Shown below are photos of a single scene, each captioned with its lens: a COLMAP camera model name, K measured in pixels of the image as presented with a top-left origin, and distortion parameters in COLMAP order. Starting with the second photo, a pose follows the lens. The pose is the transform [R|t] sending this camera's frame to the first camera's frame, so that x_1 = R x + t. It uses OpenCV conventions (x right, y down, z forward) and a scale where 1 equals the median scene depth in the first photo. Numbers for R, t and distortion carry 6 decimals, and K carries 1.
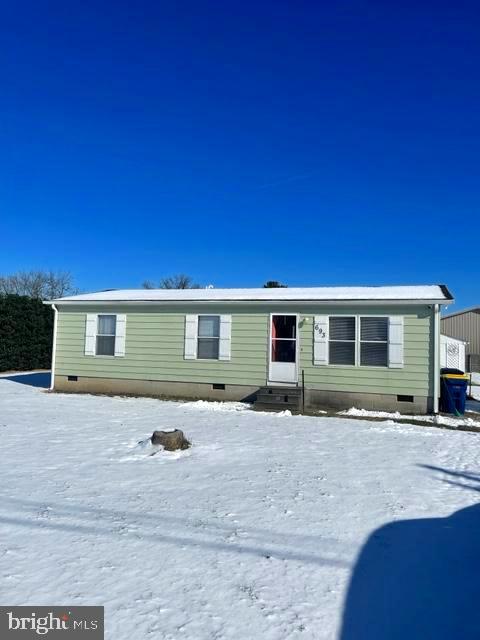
lens RADIAL K [[486.4, 0, 237.7], [0, 486.4, 319.4], [0, 0, 1]] dist [0.060328, -0.010369]
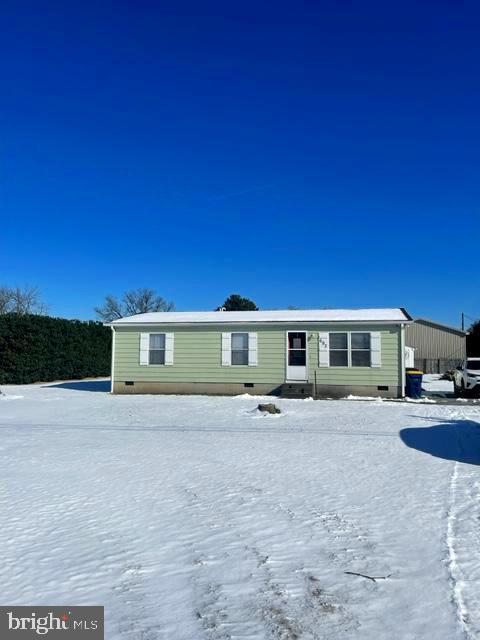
lens RADIAL K [[486.4, 0, 244.5], [0, 486.4, 319.2], [0, 0, 1]] dist [0.060328, -0.010369]
pose [[0.992843, -0.014036, 0.118598, -0.213429], [0.016524, 0.999663, -0.020020, -0.020000], [-0.118277, 0.021837, 0.992741, -0.362654]]
